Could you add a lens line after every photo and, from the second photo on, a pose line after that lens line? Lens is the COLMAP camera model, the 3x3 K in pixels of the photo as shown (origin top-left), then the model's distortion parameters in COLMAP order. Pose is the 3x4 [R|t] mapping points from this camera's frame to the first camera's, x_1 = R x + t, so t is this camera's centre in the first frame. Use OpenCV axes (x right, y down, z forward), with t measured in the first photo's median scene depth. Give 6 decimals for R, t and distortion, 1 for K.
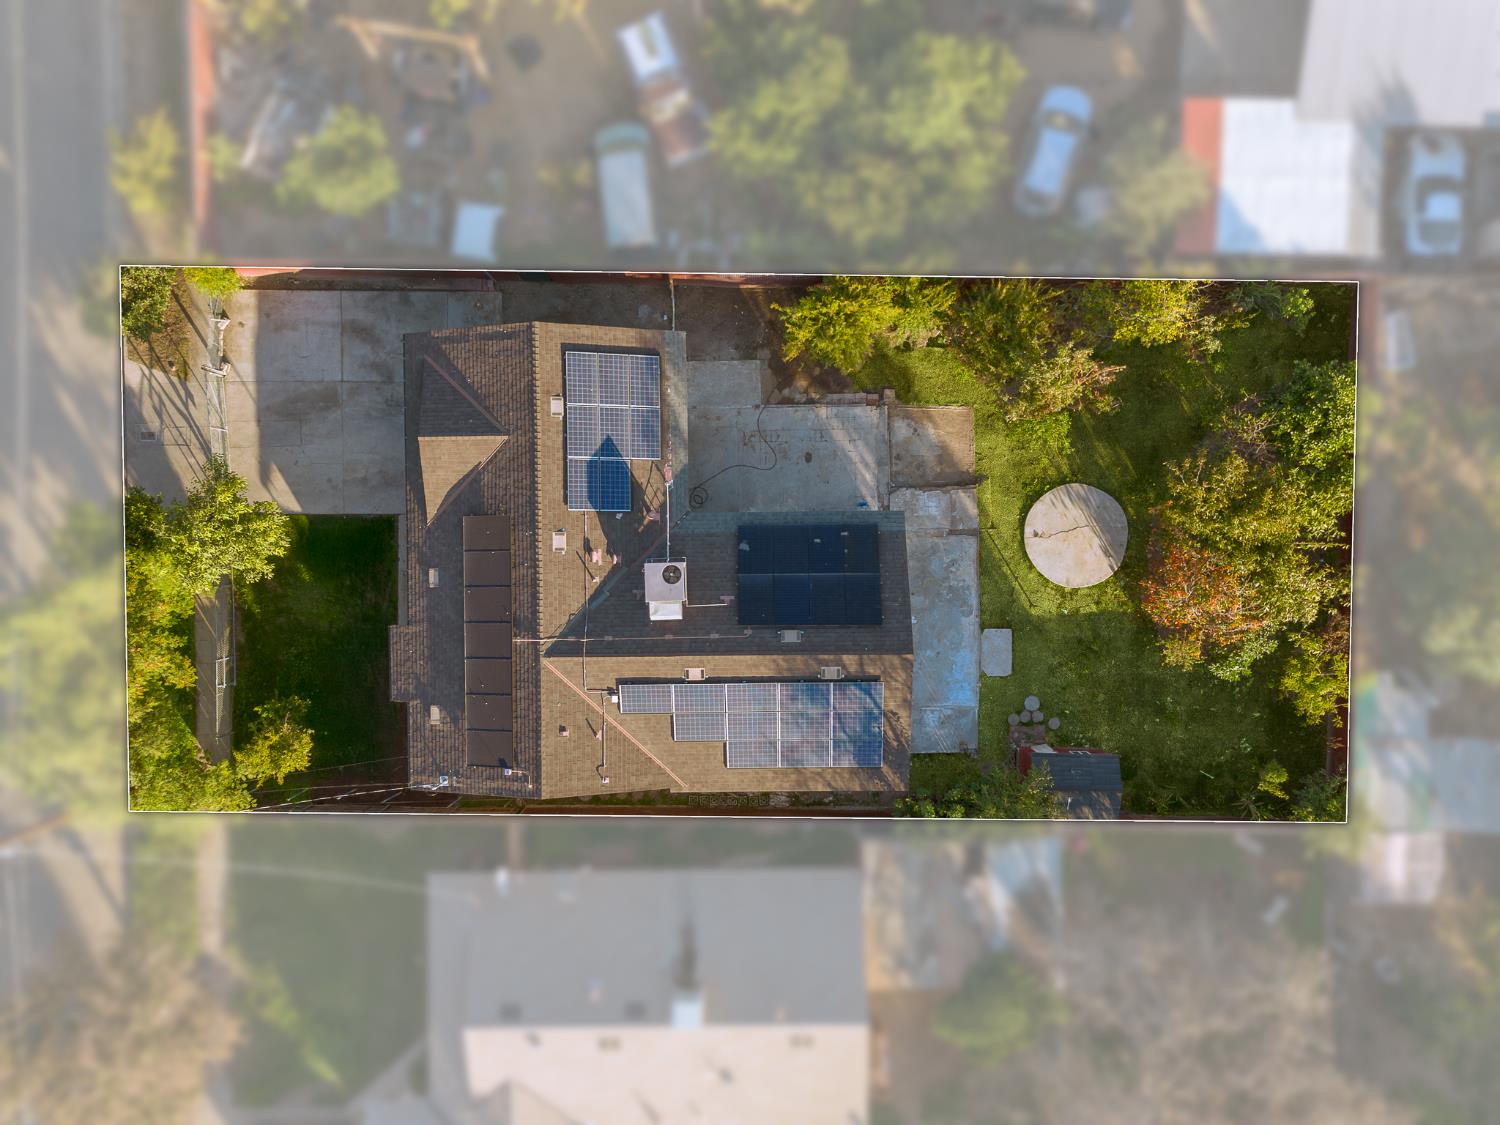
lens RADIAL K [[1063.2, 0, 744.7], [0, 1063.2, 558.7], [0, 0, 1]] dist [0.128413, -0.162575]
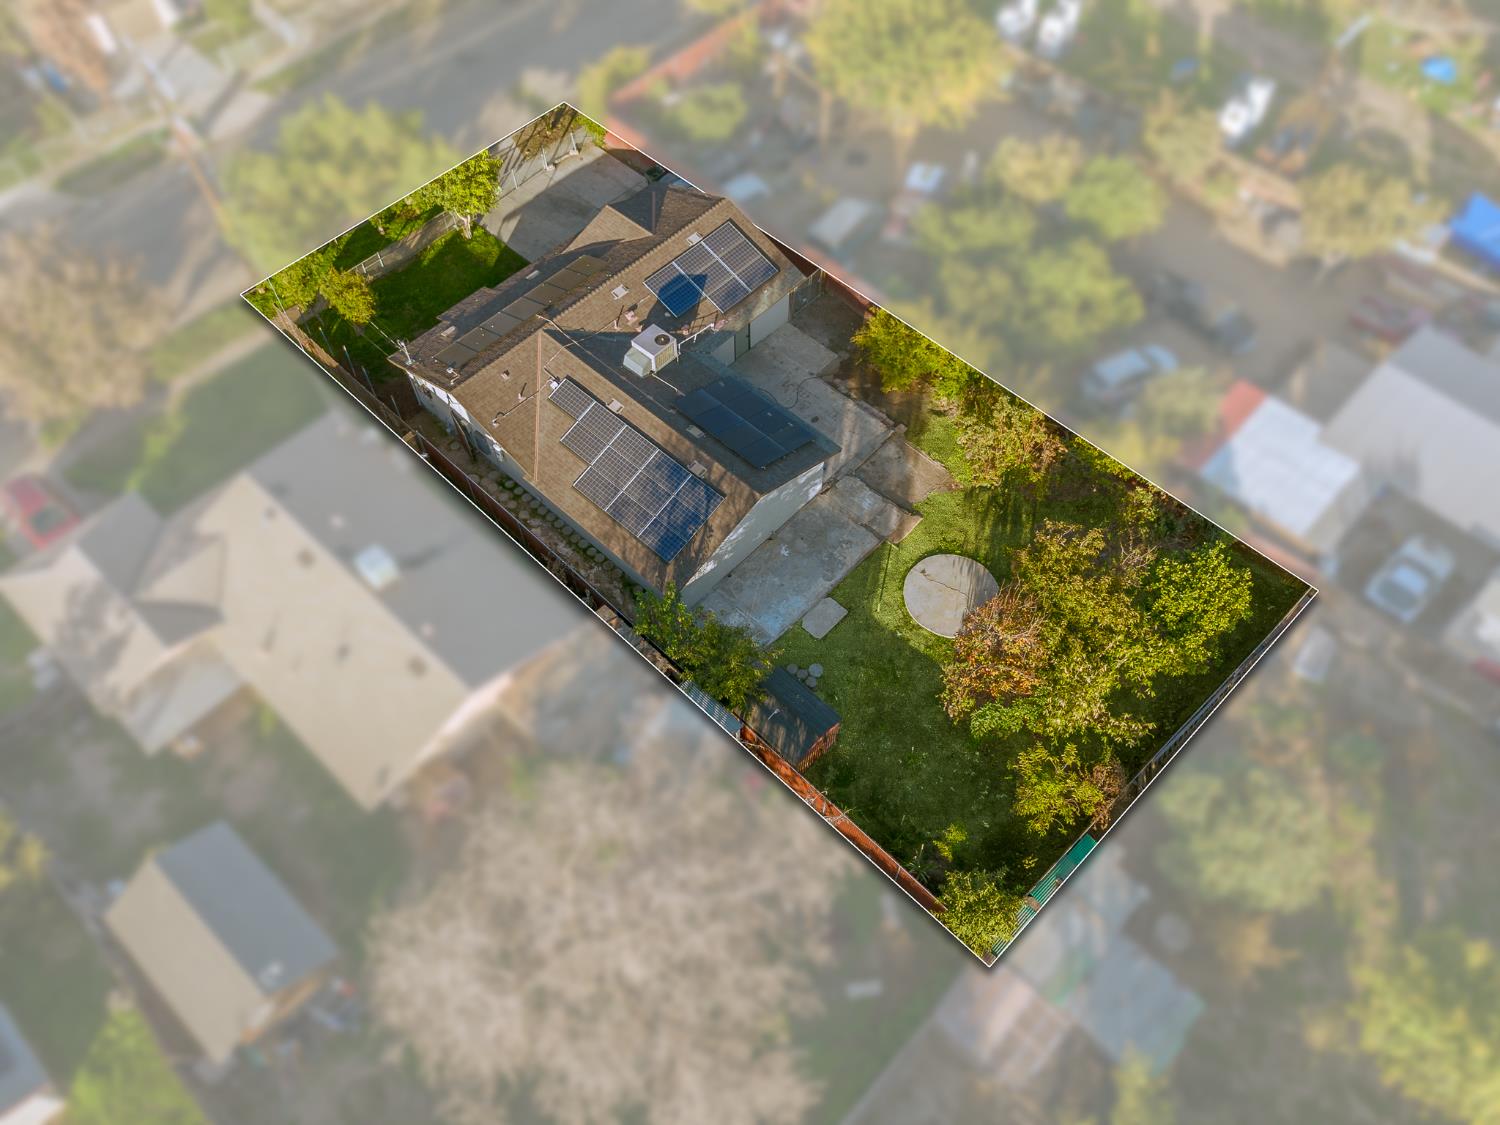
lens RADIAL K [[1063.2, 0, 744.7], [0, 1063.2, 558.7], [0, 0, 1]] dist [0.128413, -0.162575]
pose [[0.719845, 0.585515, -0.372821, 0.562282], [-0.694125, 0.604338, -0.391109, 0.541299], [-0.003691, 0.540322, 0.841450, 0.093089]]
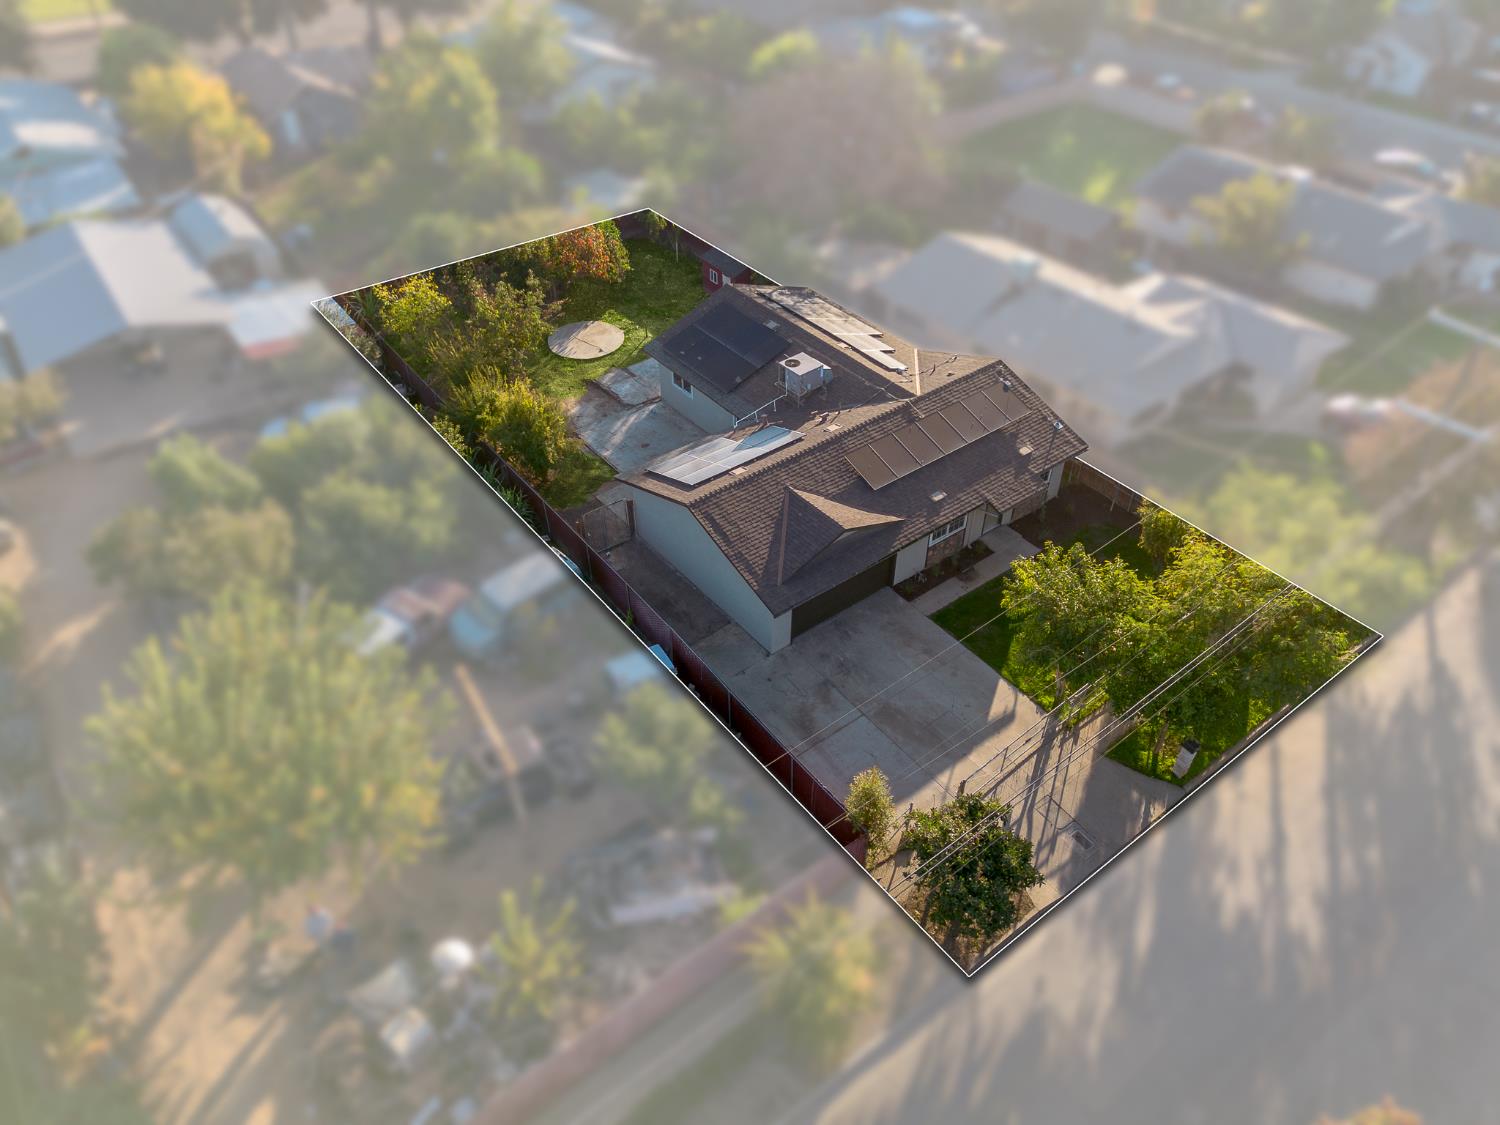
lens RADIAL K [[1063.2, 0, 744.7], [0, 1063.2, 558.7], [0, 0, 1]] dist [0.128413, -0.162575]
pose [[-0.606416, -0.502315, 0.616391, -0.835173], [0.795045, -0.395463, 0.459905, -0.628988], [0.012742, 0.768953, 0.639179, 0.363135]]
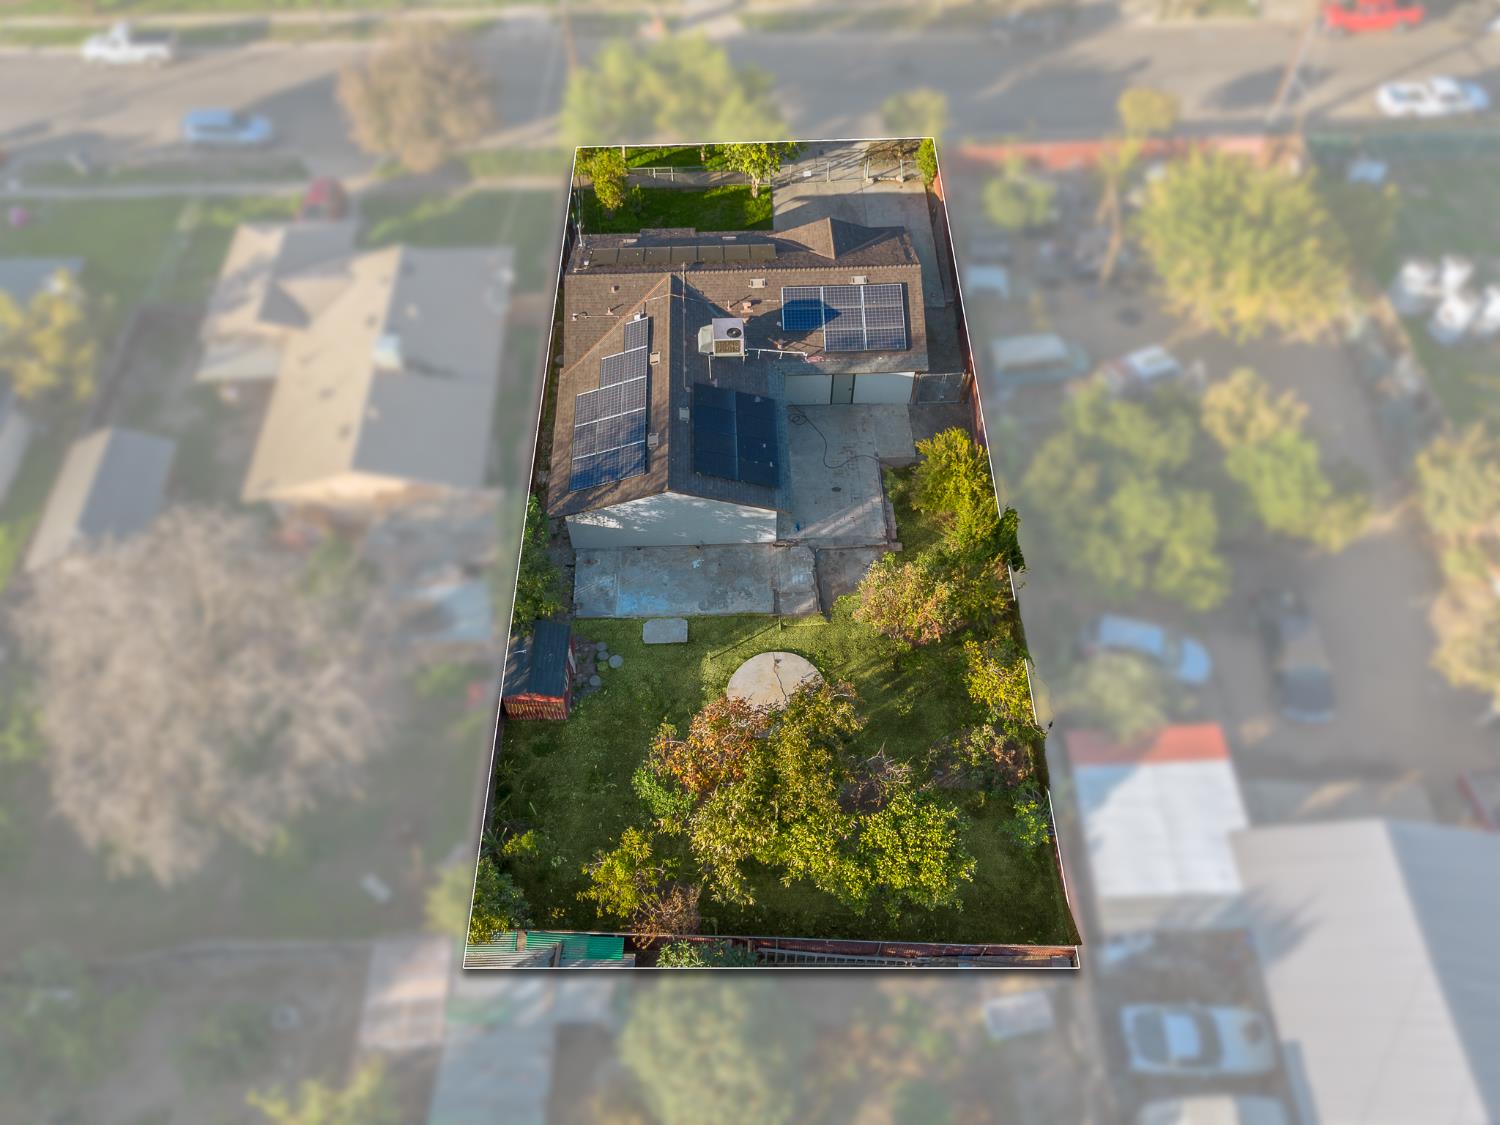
lens RADIAL K [[1063.2, 0, 744.7], [0, 1063.2, 558.7], [0, 0, 1]] dist [0.128413, -0.162575]
pose [[0.019897, 0.823205, -0.567396, 0.816911], [-0.999795, 0.018540, -0.008161, 0.016581], [0.003801, 0.567442, 0.823405, 0.093072]]
